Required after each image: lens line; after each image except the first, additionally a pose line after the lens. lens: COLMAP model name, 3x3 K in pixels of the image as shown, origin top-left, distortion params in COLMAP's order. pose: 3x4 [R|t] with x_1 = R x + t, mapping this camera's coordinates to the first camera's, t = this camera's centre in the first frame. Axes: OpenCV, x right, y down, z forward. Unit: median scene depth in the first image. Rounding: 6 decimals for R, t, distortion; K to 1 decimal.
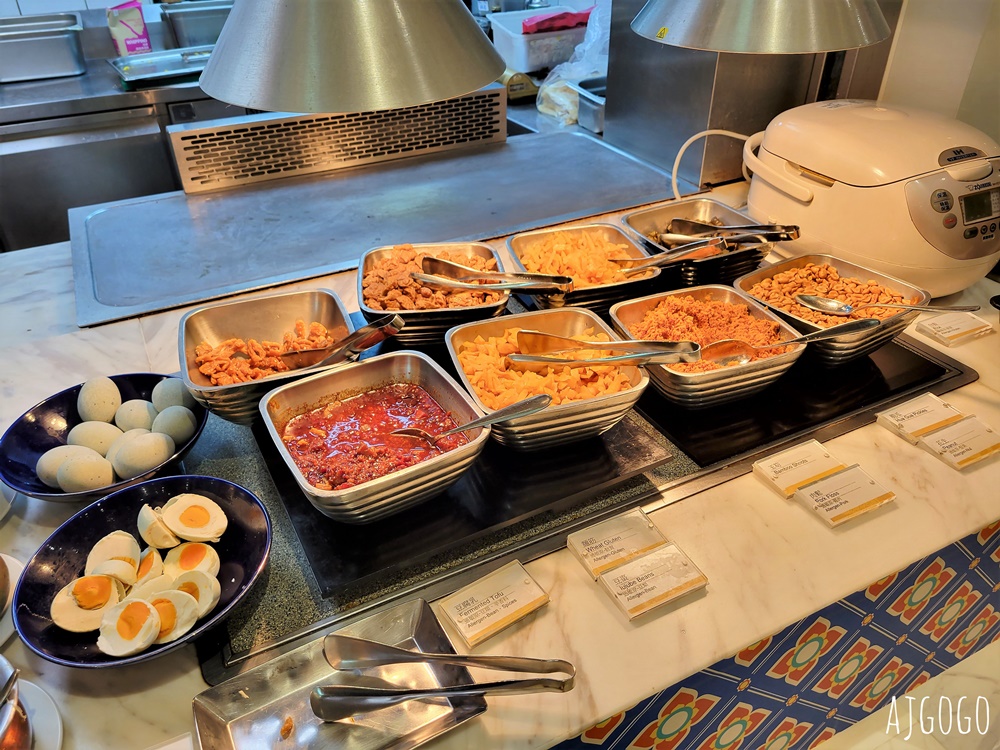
lens RADIAL K [[785.7, 0, 496.9], [0, 785.7, 359.9], [0, 0, 1]] dist [0.043917, -0.009805]
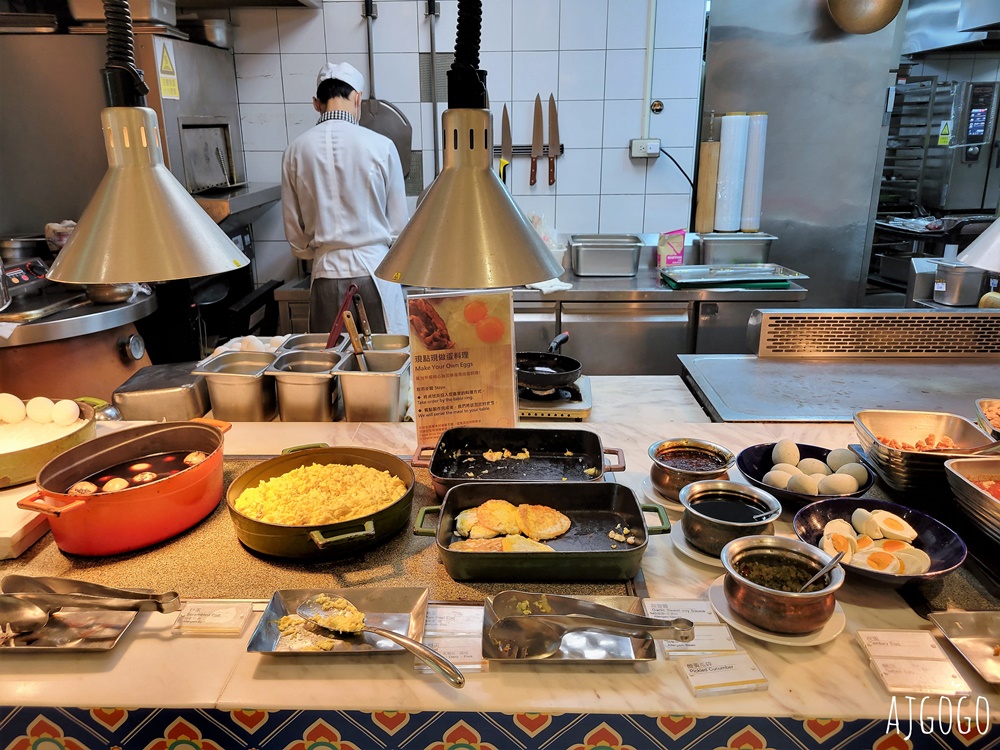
lens RADIAL K [[760.3, 0, 483.1], [0, 760.3, 370.9], [0, 0, 1]] dist [0.039847, -0.004045]
pose [[0.871058, 0.168757, -0.461281, -0.116513], [-0.279518, 0.942539, -0.183005, 0.111921], [0.403892, 0.288344, 0.868176, -0.200750]]
